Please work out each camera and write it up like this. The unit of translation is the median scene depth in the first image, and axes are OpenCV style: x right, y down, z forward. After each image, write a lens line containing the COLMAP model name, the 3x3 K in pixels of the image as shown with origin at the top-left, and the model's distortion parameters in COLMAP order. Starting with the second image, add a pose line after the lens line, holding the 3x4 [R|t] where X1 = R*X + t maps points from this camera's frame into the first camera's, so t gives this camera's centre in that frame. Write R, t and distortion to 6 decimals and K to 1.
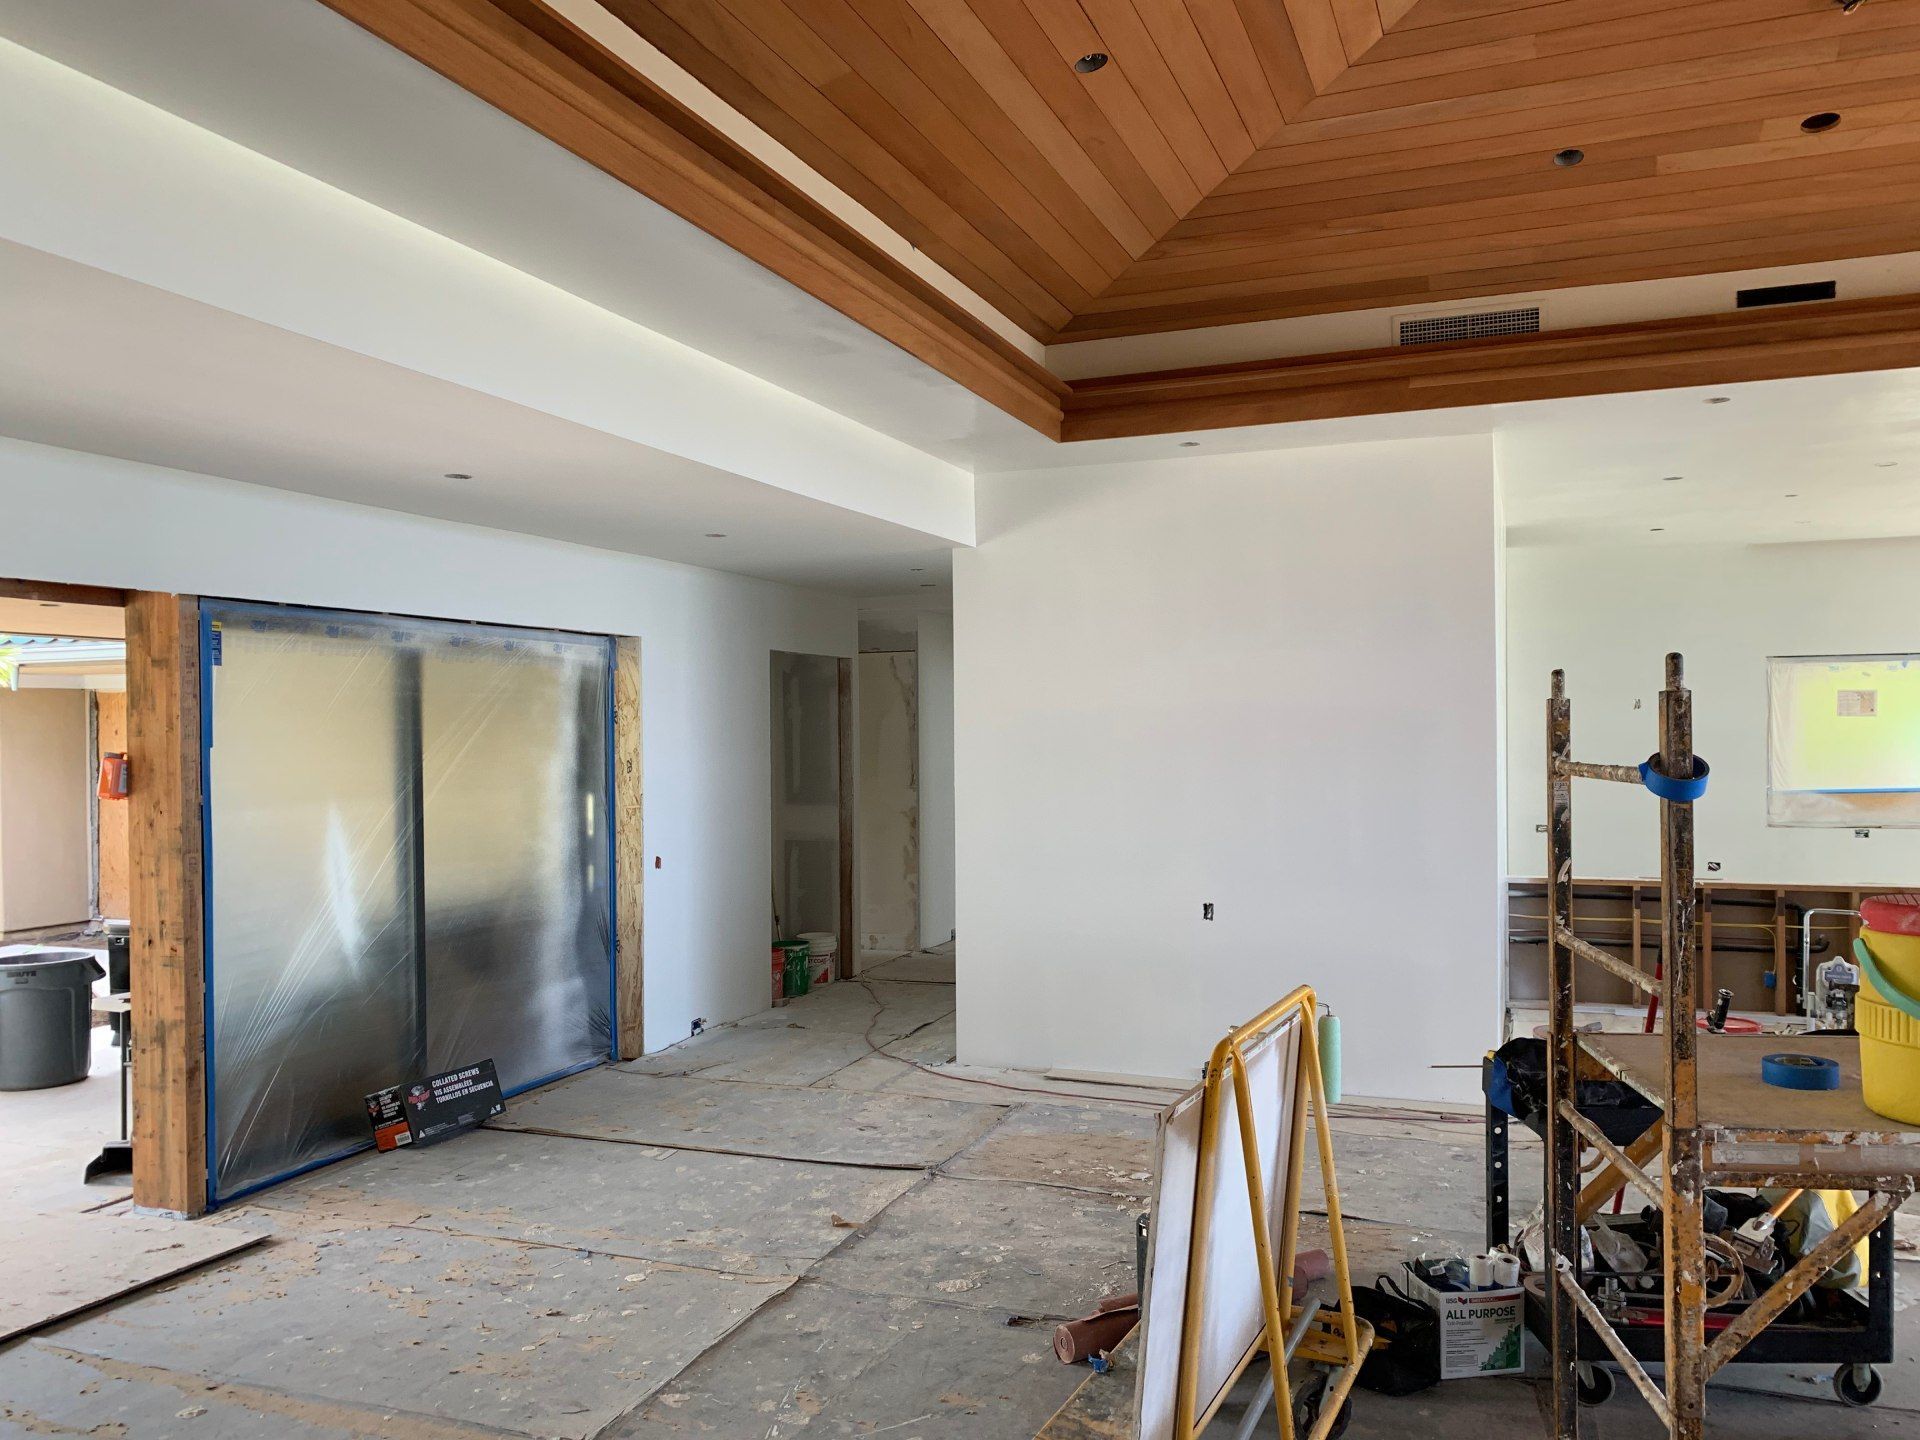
lens RADIAL K [[1483.2, 0, 942.2], [0, 1483.2, 730.8], [0, 0, 1]] dist [0.015406, -0.024994]
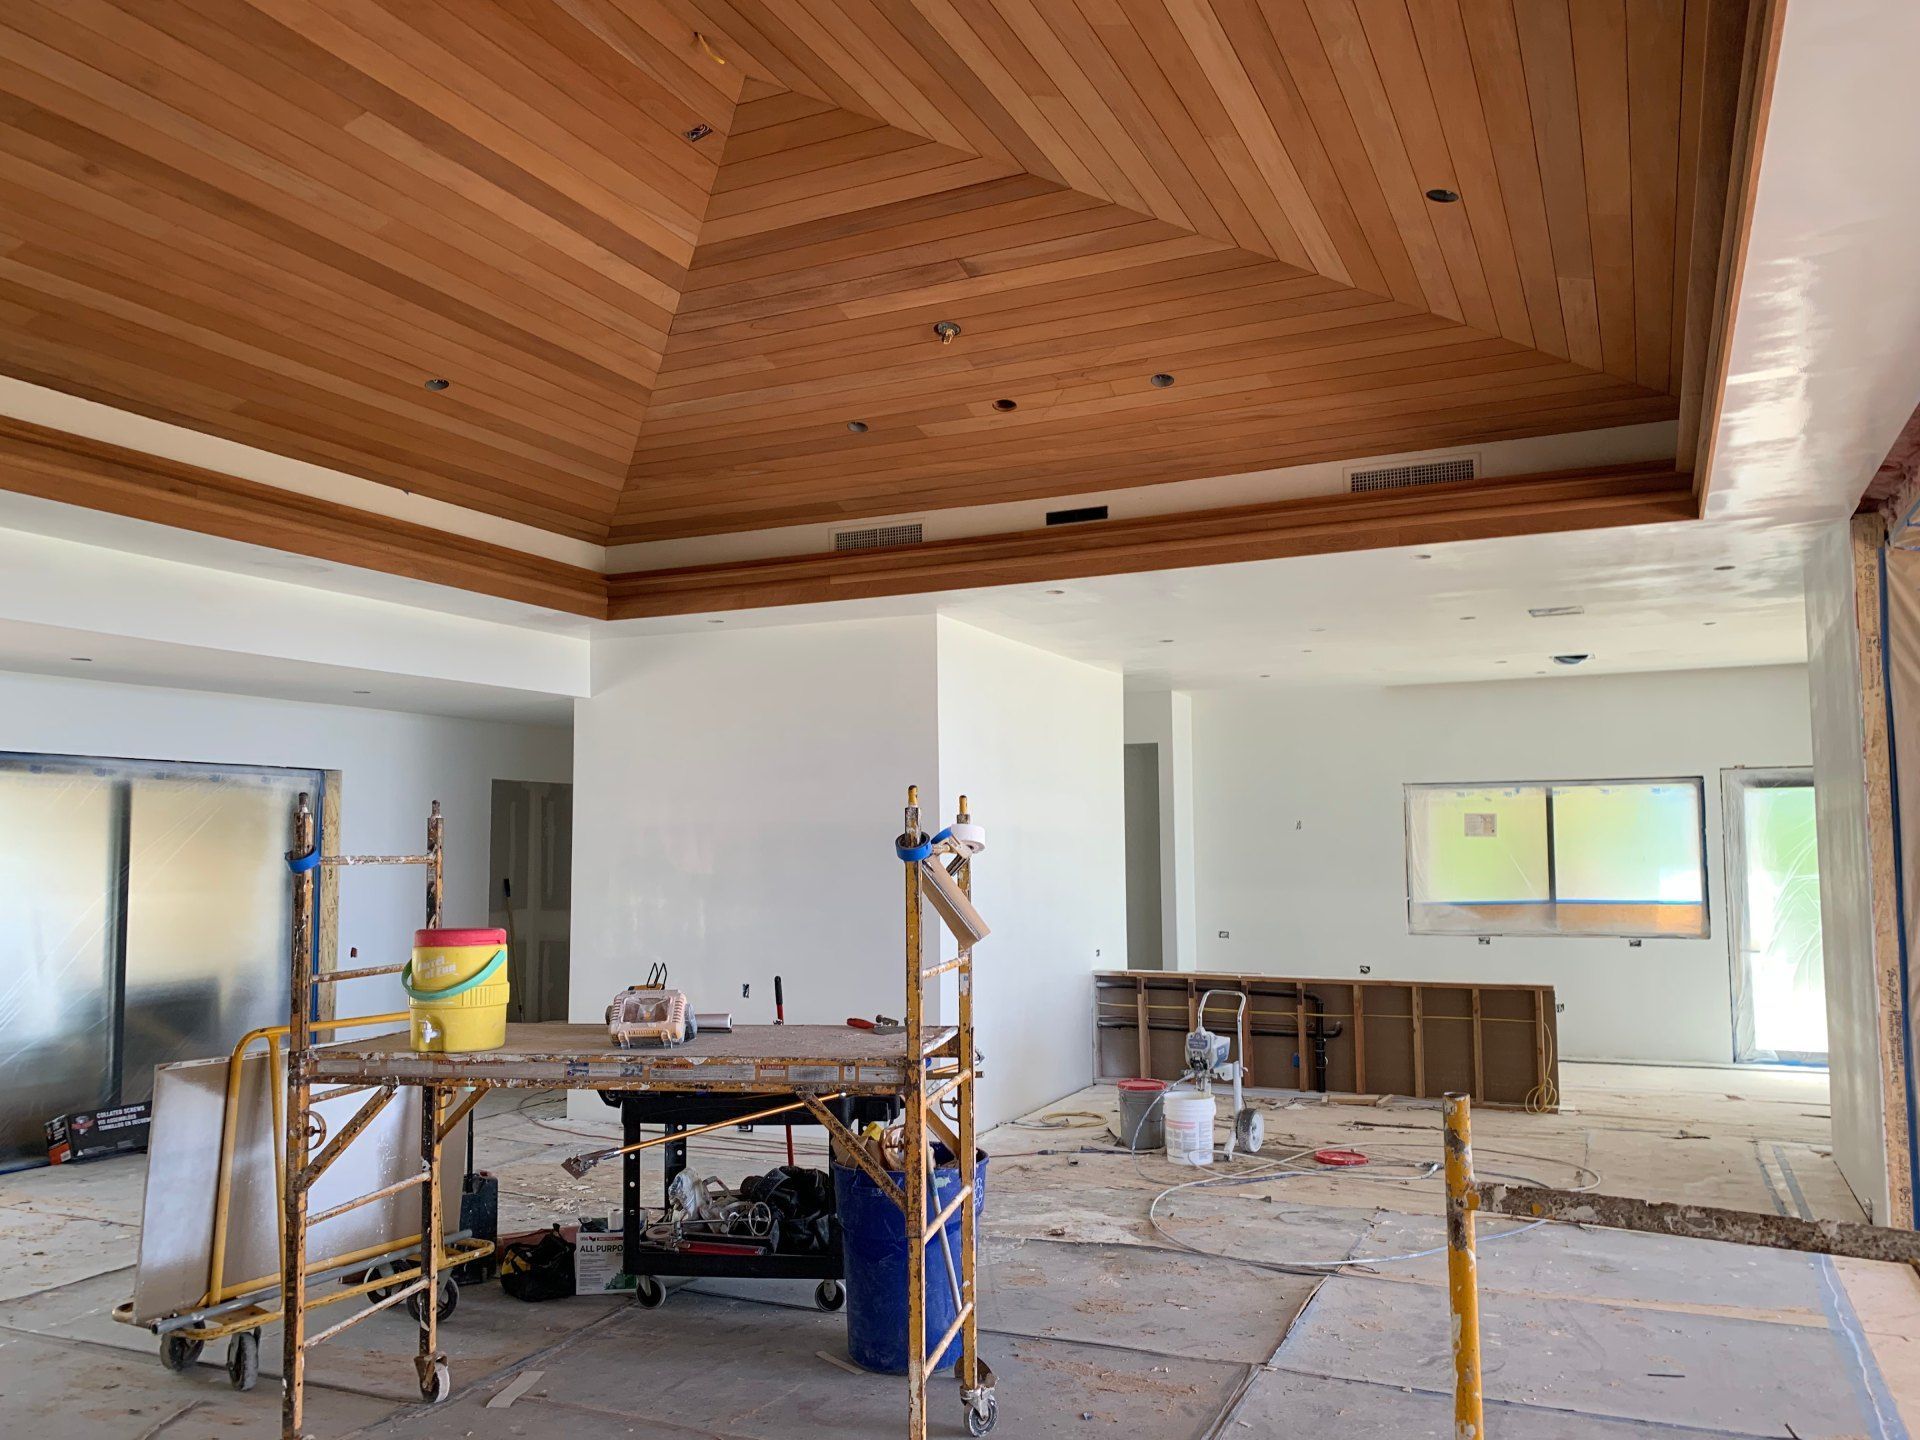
lens RADIAL K [[1483.2, 0, 976.0], [0, 1483.2, 729.5], [0, 0, 1]] dist [0.015406, -0.024994]
pose [[0.998388, -0.002194, -0.056707, 0.503957], [-0.002541, 0.996521, -0.083298, 0.007102], [0.056693, 0.083308, 0.994910, -0.282327]]
